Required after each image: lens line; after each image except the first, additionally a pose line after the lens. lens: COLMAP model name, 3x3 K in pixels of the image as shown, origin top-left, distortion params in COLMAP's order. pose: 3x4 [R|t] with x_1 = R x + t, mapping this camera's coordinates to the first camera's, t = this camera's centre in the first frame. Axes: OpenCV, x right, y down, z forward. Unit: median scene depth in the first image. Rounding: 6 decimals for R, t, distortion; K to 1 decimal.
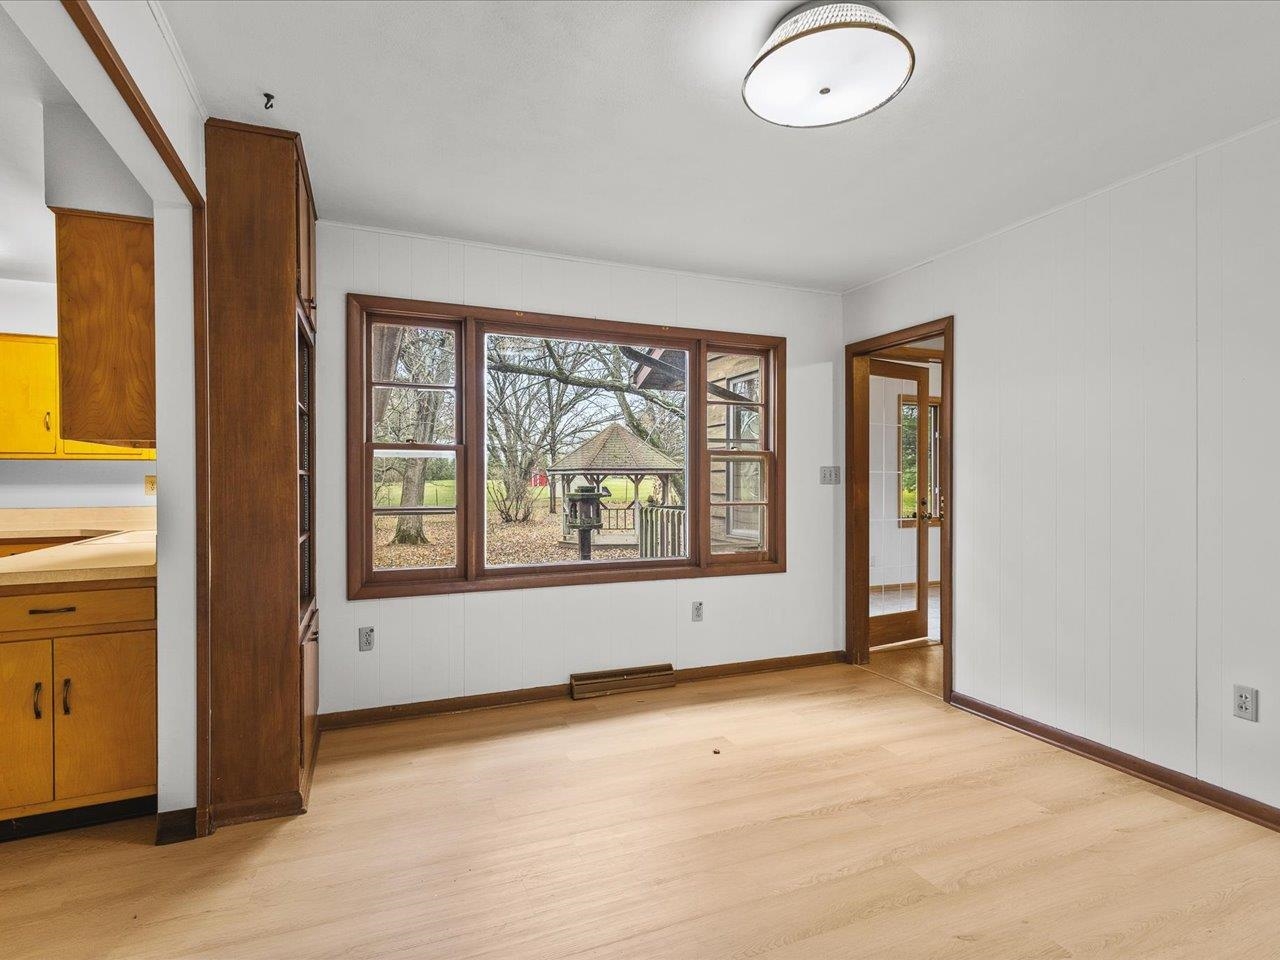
lens RADIAL K [[633.3, 0, 640.0], [0, 633.3, 480.0], [0, 0, 1]] dist [-0.000859, -0.000334]
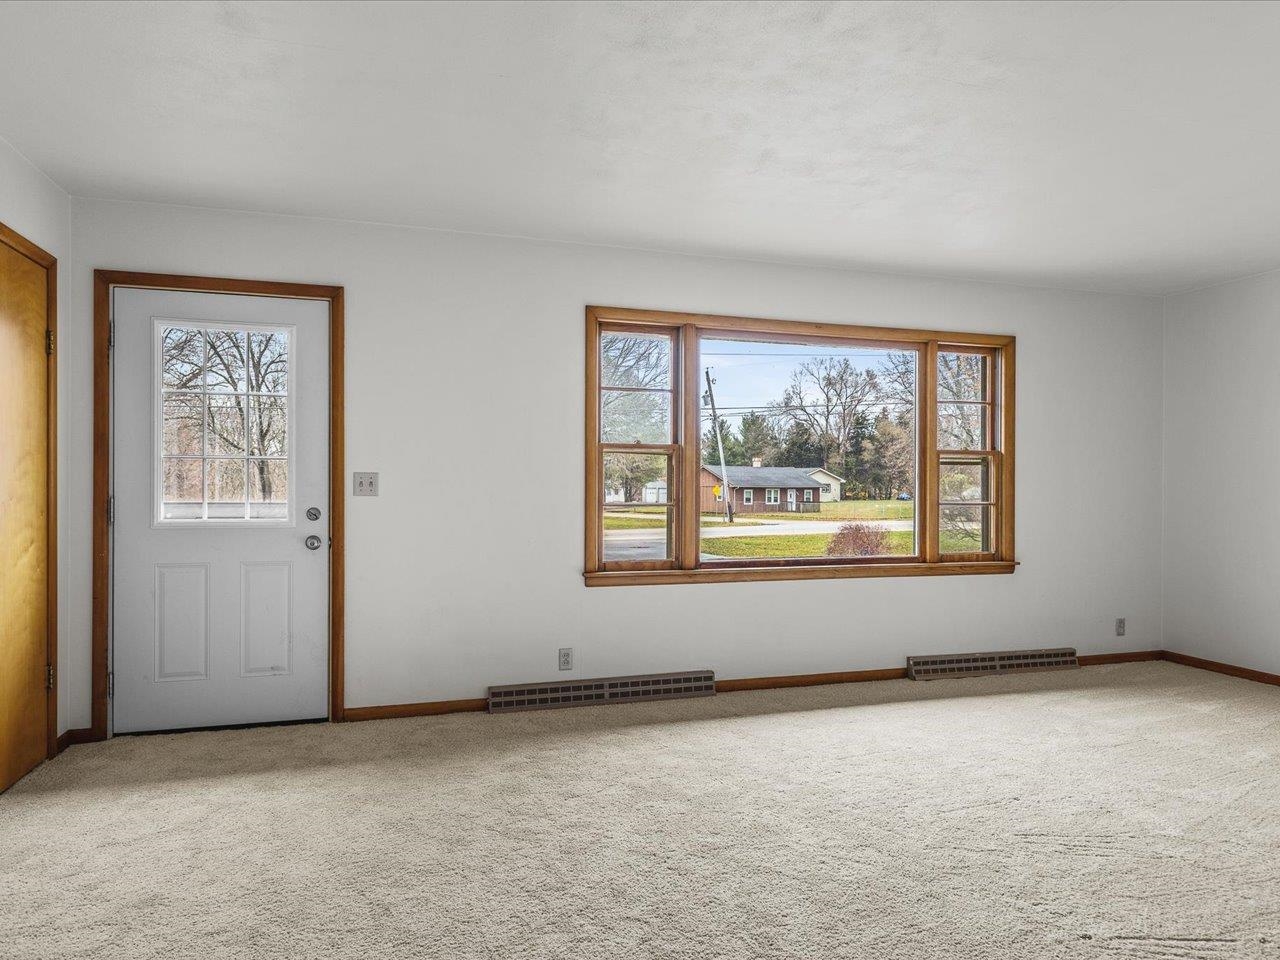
lens RADIAL K [[633.3, 0, 640.0], [0, 633.3, 480.0], [0, 0, 1]] dist [-0.000859, -0.000334]
pose [[0.988391, 0.009306, -0.151647, -0.191429], [-0.008770, 0.999953, 0.004202, 0.000616], [0.151679, -0.002823, 0.988426, -0.064457]]
